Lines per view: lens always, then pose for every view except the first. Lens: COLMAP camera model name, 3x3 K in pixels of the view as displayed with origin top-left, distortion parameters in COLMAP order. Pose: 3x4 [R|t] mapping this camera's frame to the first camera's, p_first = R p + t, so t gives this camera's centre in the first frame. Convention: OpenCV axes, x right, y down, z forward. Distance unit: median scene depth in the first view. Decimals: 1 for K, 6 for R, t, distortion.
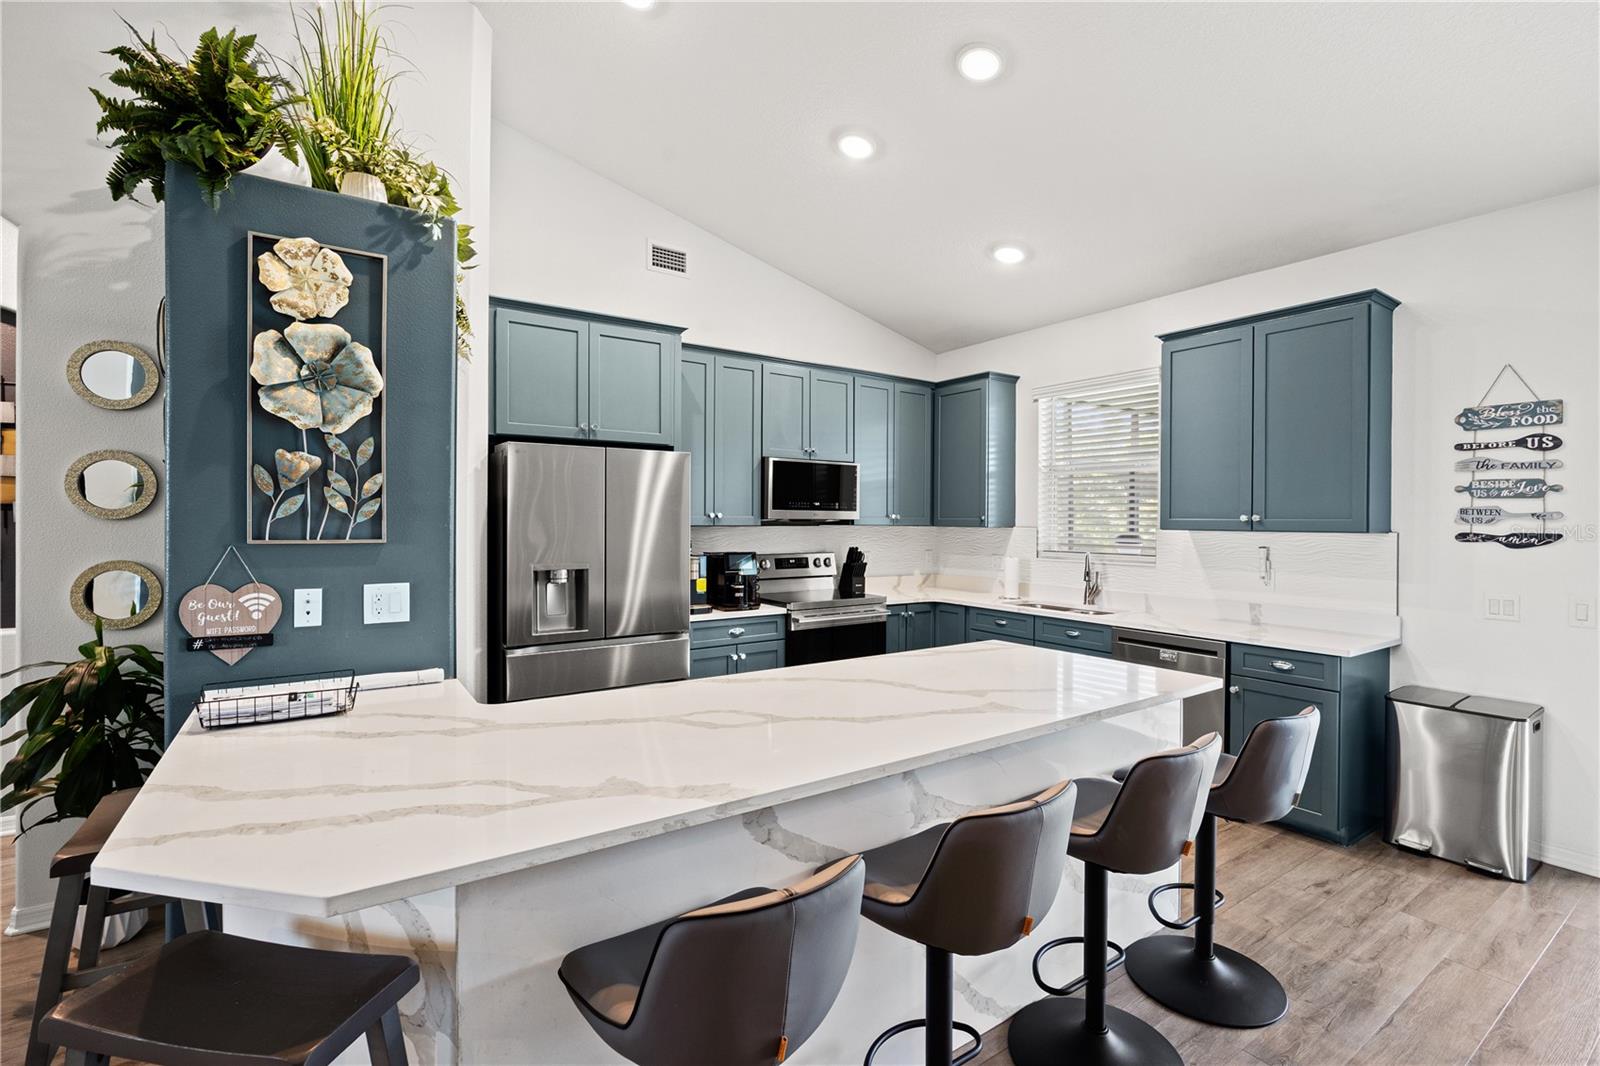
lens RADIAL K [[717.1, 0, 803.0], [0, 717.1, 526.1], [0, 0, 1]] dist [-0.013622, 0.000497]
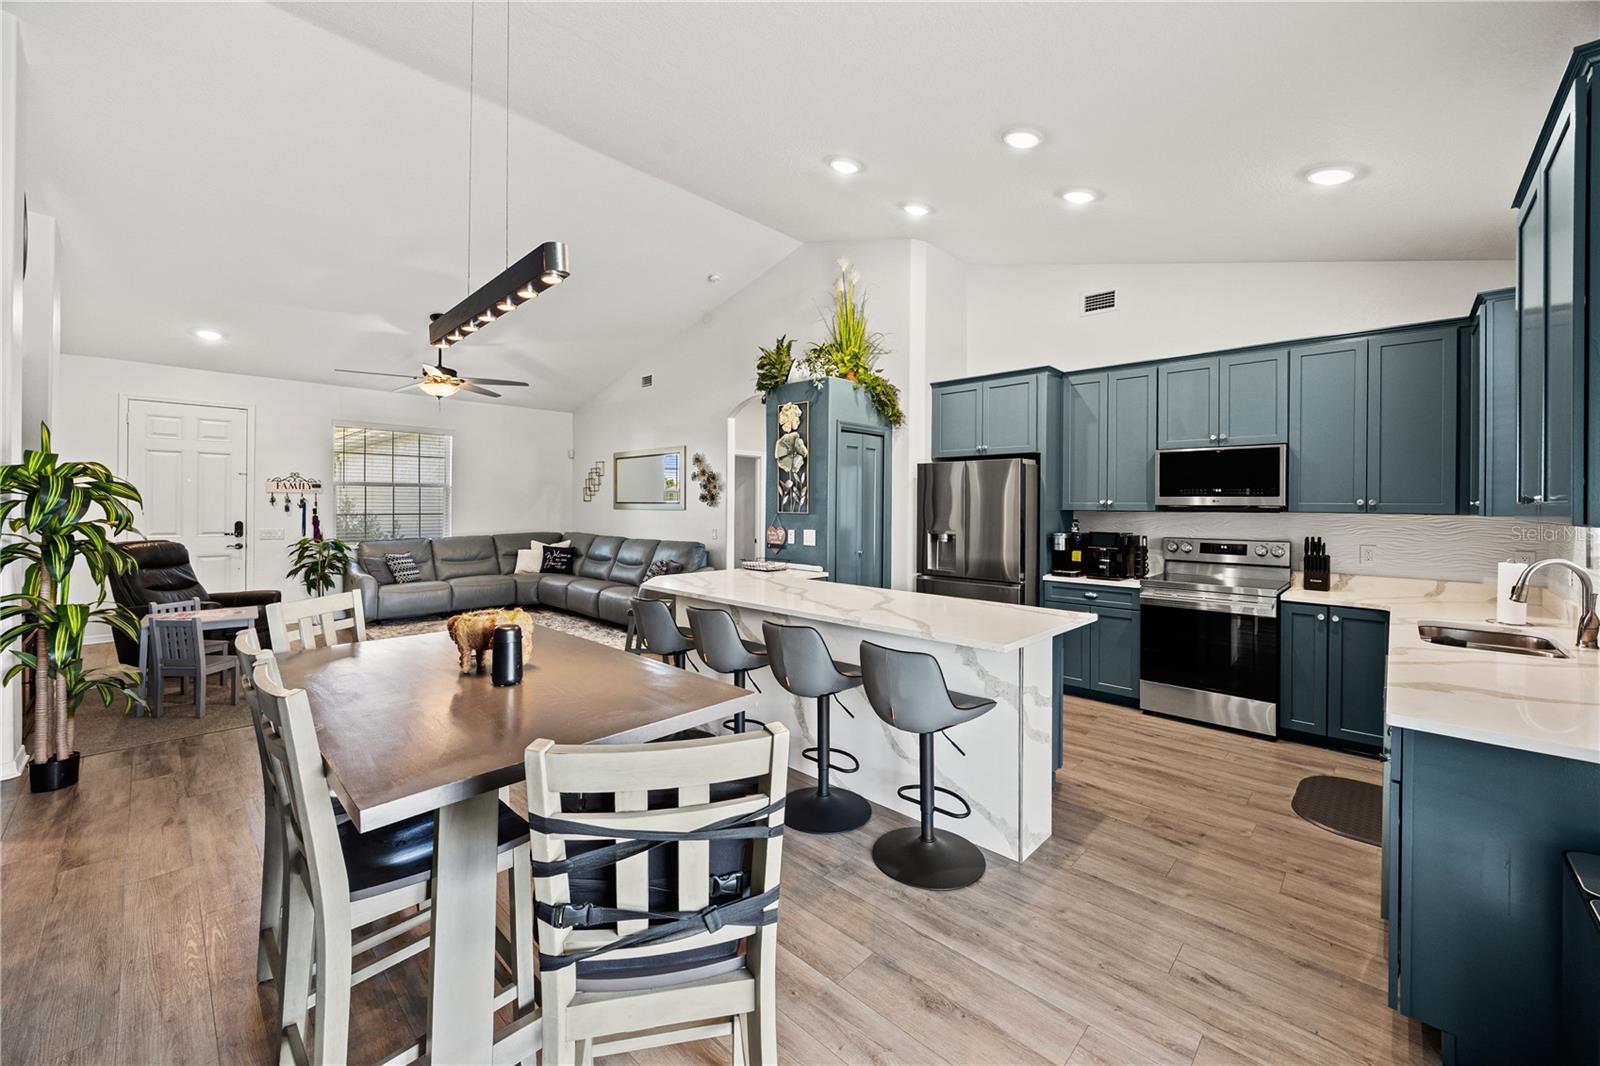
lens RADIAL K [[626.9, 0, 805.9], [0, 626.9, 505.0], [0, 0, 1]] dist [0.000044, 0.000048]
pose [[0.210563, -0.002403, -0.977577, 1.169426], [-0.013693, 0.999892, -0.005407, 0.003582], [0.977484, 0.014524, 0.210508, 0.380601]]
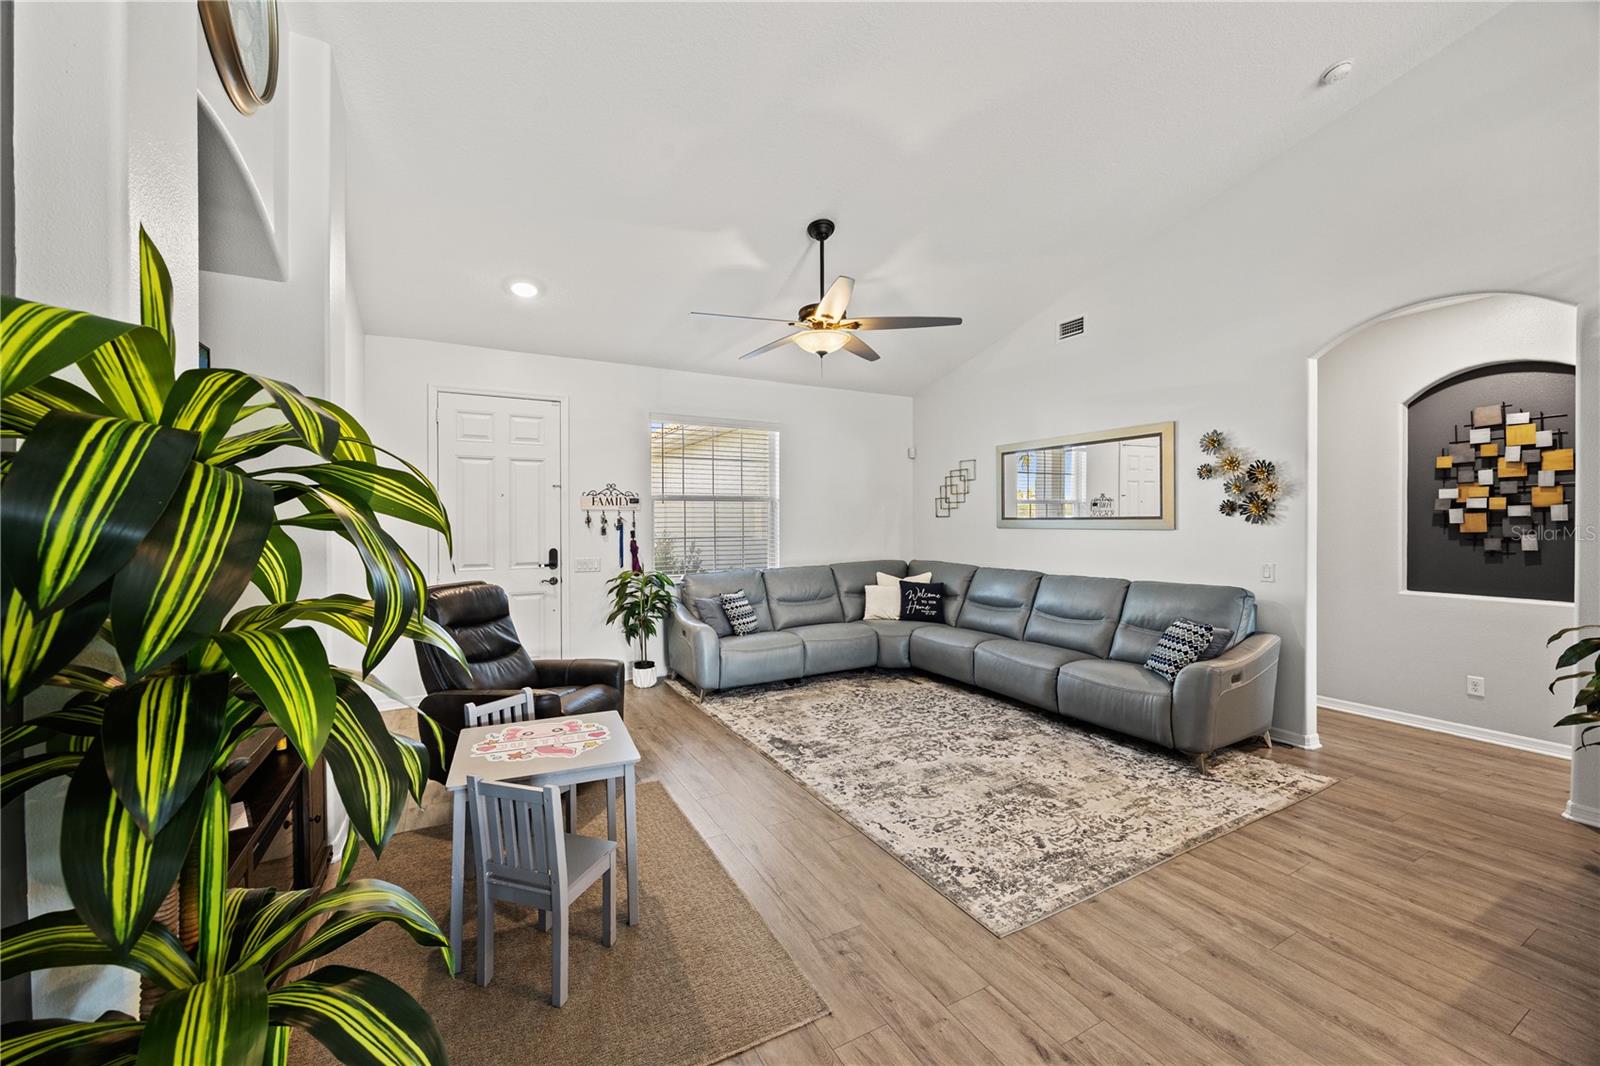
lens RADIAL K [[621.4, 0, 801.1], [0, 621.4, 523.8], [0, 0, 1]] dist [-0.000166, 0.000004]
pose [[-0.091994, 0.002999, -0.995755, 0.175031], [-0.004161, 0.999986, 0.003396, 0.001449], [0.995751, 0.004456, -0.091980, -0.300772]]
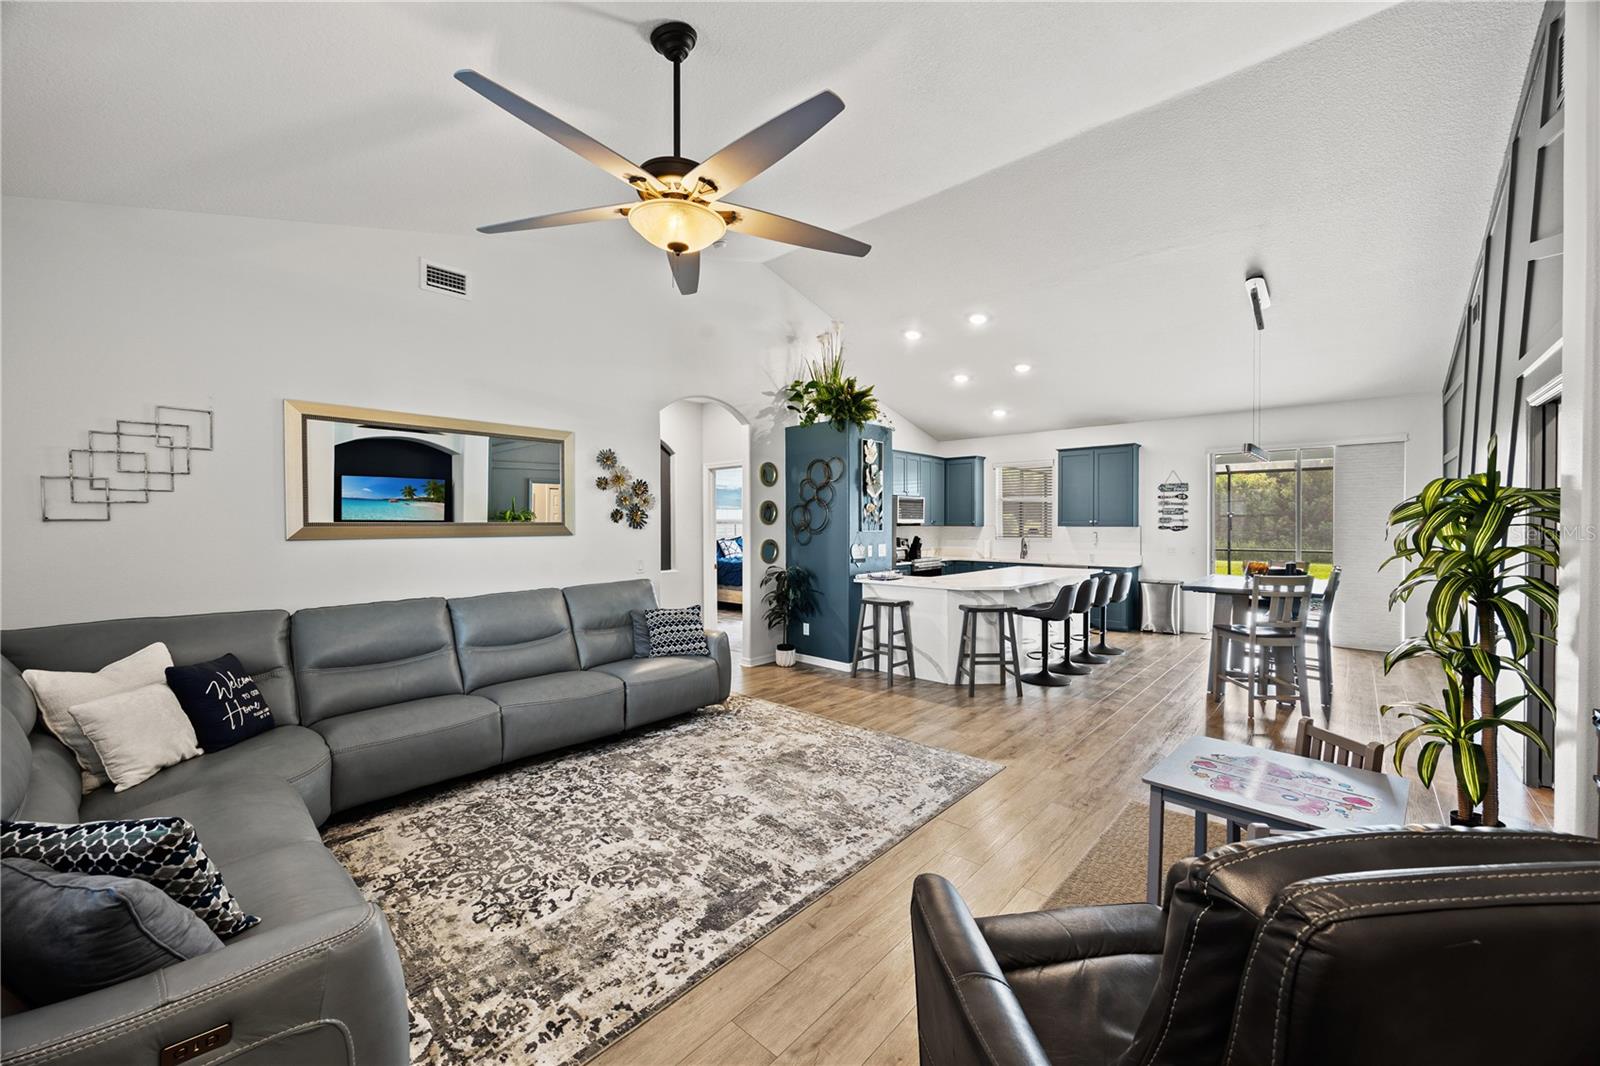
lens RADIAL K [[610.7, 0, 807.6], [0, 610.7, 535.0], [0, 0, 1]] dist [-0.001012, -0.000081]
pose [[0.971032, -0.011830, 0.238657, -1.148227], [0.009437, 0.999893, 0.011165, 0.004492], [-0.238763, -0.008590, 0.971040, -1.164669]]
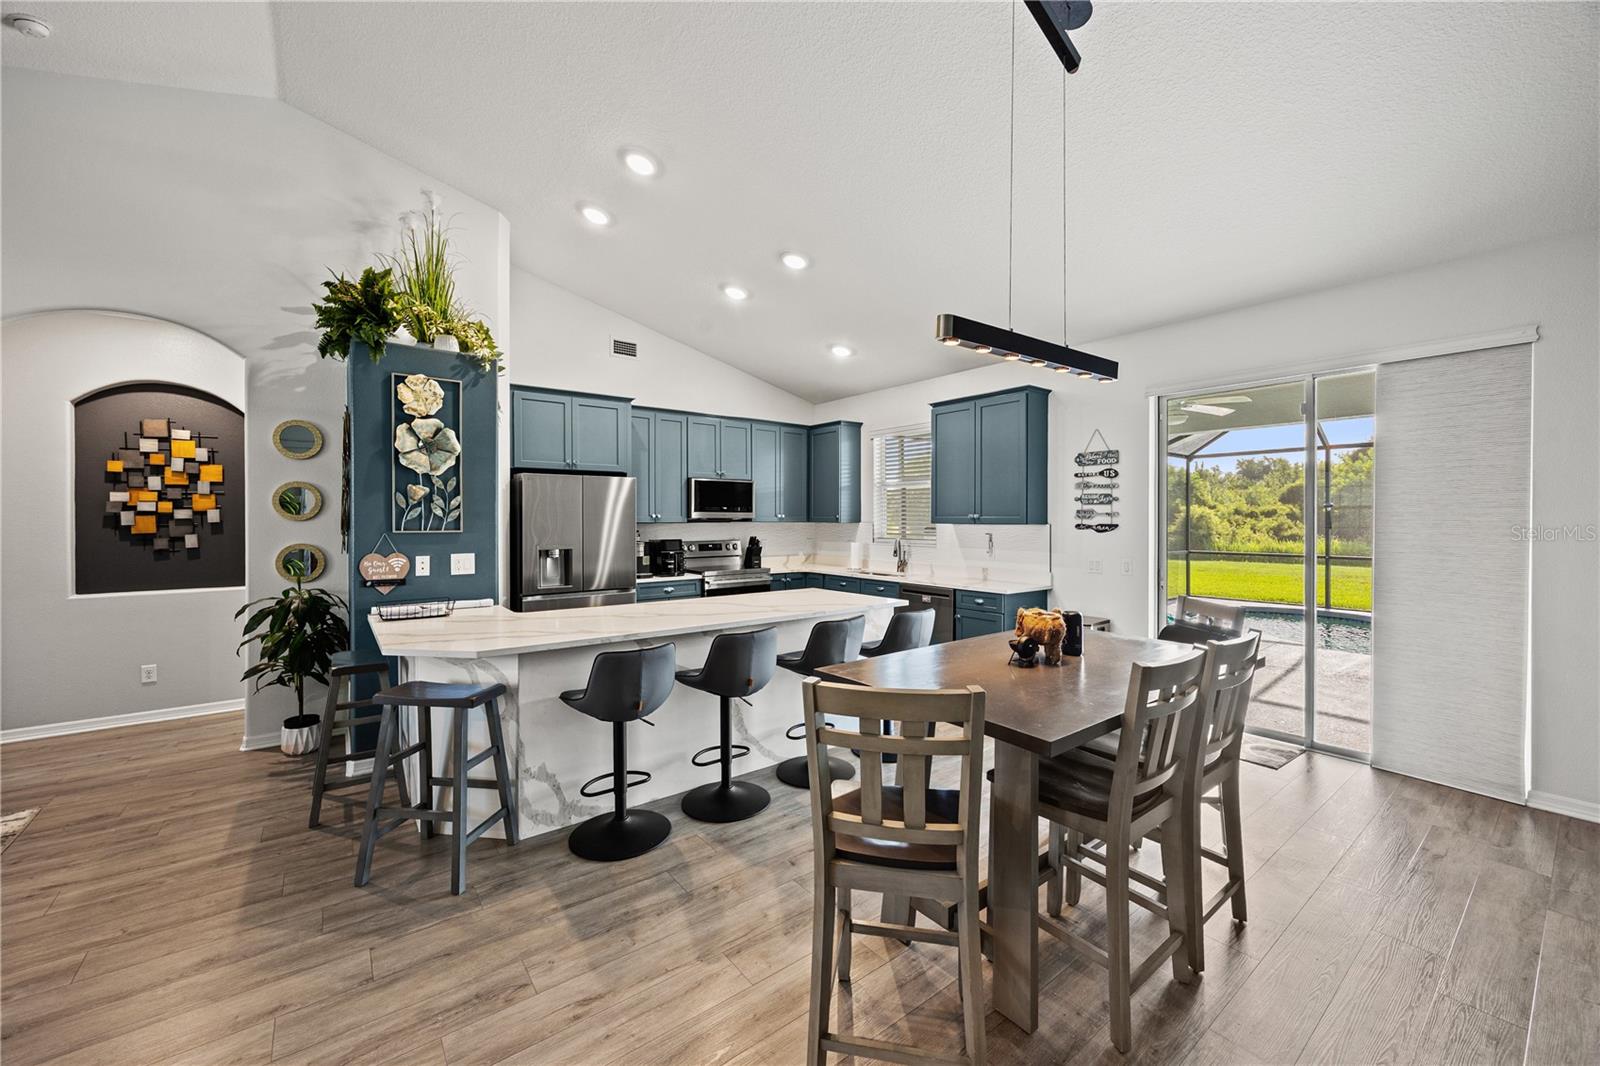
lens RADIAL K [[621.4, 0, 801.1], [0, 621.4, 523.8], [0, 0, 1]] dist [-0.000166, 0.000004]
pose [[0.998277, -0.005749, 0.058401, 0.160302], [0.005700, 0.999983, 0.000991, 0.003386], [-0.058406, -0.000657, 0.998293, -0.514571]]
